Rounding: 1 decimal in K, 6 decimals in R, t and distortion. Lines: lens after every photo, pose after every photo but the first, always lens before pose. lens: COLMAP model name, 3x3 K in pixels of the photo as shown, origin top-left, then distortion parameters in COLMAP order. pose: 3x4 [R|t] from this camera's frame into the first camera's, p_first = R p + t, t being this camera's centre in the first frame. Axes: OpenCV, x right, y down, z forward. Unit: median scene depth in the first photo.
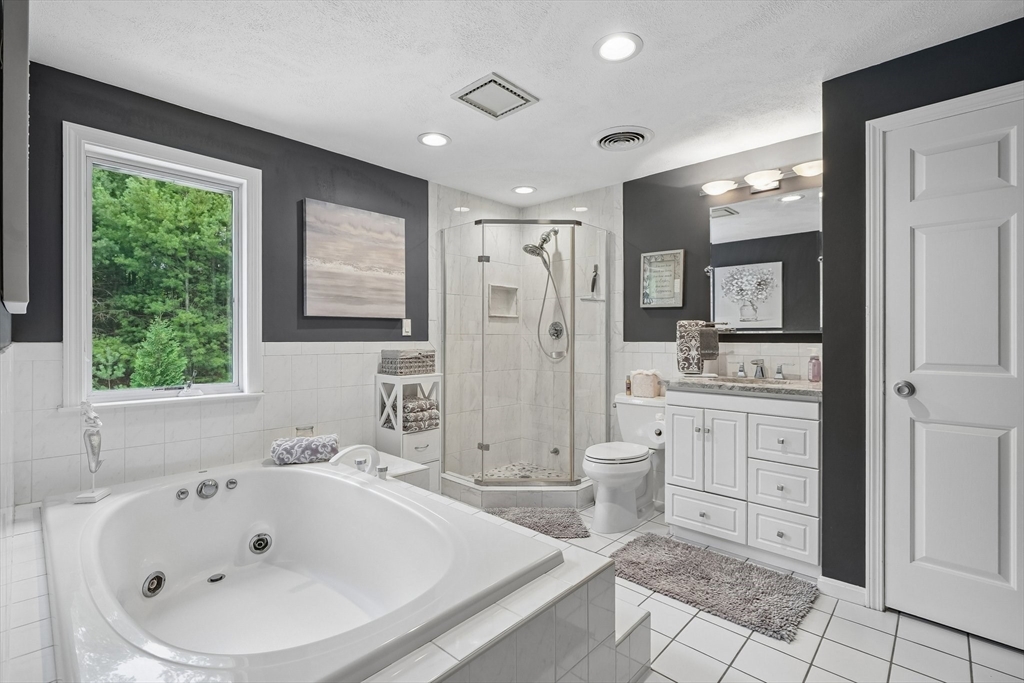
lens RADIAL K [[468.0, 0, 515.1], [0, 468.0, 334.0], [0, 0, 1]] dist [-0.000071, -0.000097]
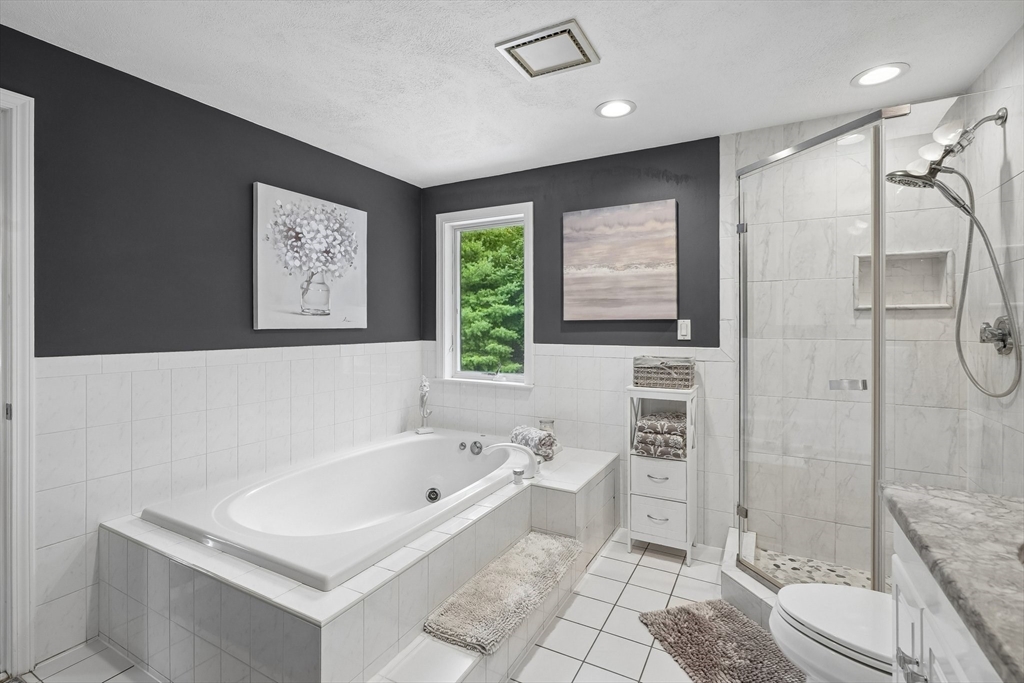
lens RADIAL K [[468.0, 0, 515.1], [0, 468.0, 334.0], [0, 0, 1]] dist [-0.000071, -0.000097]
pose [[0.252712, 0.006802, -0.967518, 0.527564], [-0.001353, 0.999977, 0.006677, -0.013386], [0.967541, -0.000378, 0.252715, 0.554690]]
